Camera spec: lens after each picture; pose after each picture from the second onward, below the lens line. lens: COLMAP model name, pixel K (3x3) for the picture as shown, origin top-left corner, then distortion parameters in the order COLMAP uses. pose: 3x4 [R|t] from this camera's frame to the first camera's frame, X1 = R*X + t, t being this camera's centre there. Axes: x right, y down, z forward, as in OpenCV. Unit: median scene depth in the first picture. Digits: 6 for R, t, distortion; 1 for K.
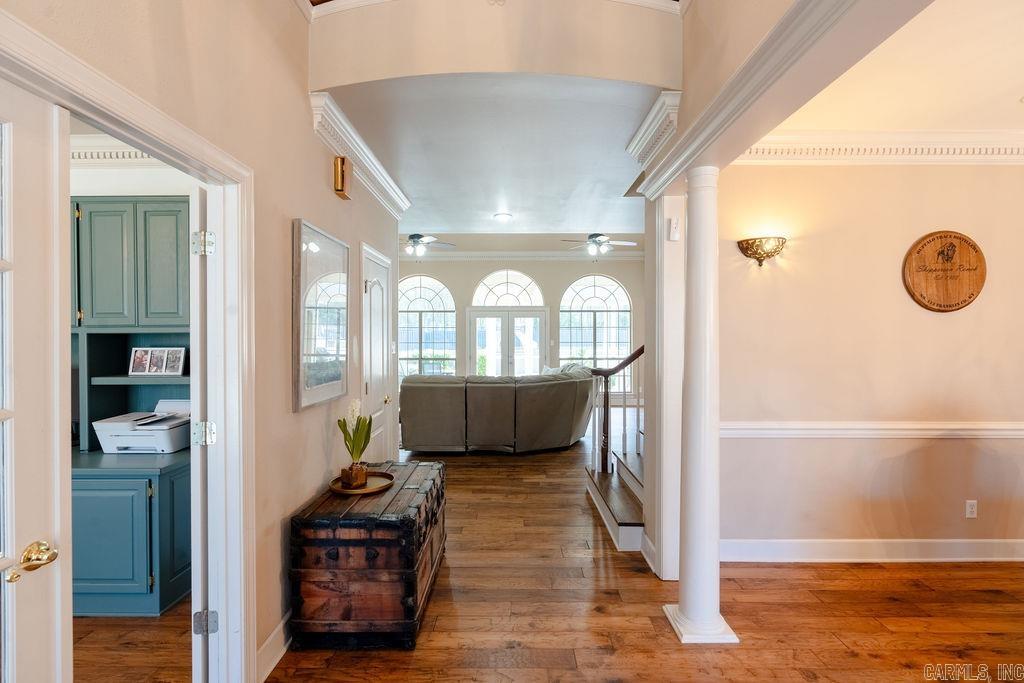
lens RADIAL K [[458.8, 0, 511.9], [0, 458.8, 341.5], [0, 0, 1]] dist [-0.002970, 0.001290]
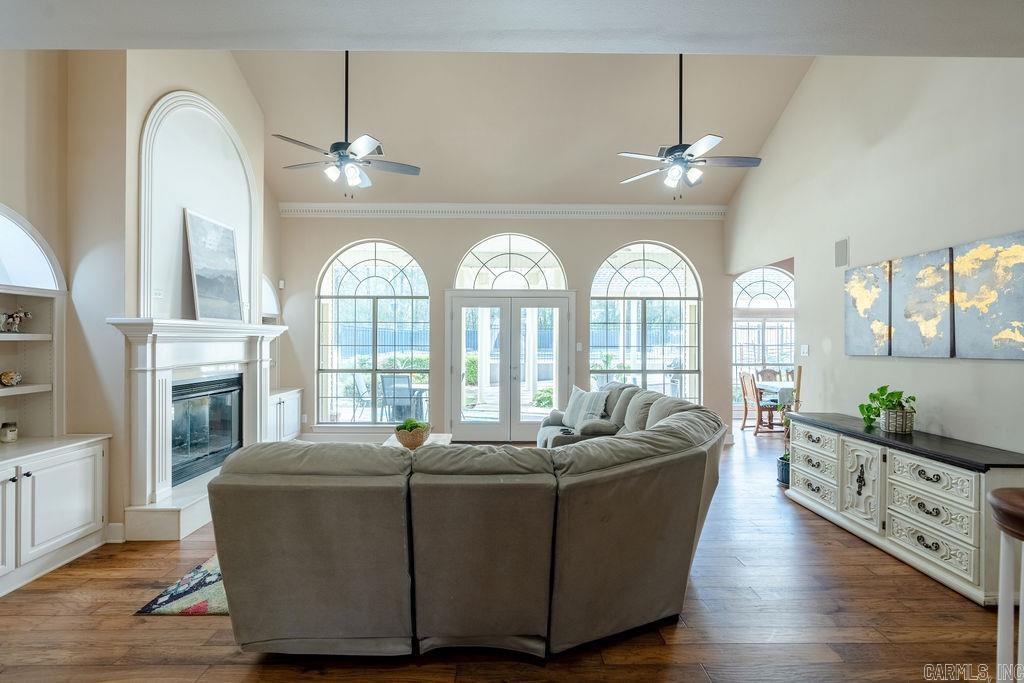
lens RADIAL K [[458.8, 0, 514.5], [0, 458.8, 341.1], [0, 0, 1]] dist [-0.002970, 0.001290]
pose [[0.999736, 0.005544, 0.022293, -0.016937], [-0.005472, 0.999980, -0.003276, -0.002588], [-0.022311, 0.003153, 0.999746, 0.354204]]
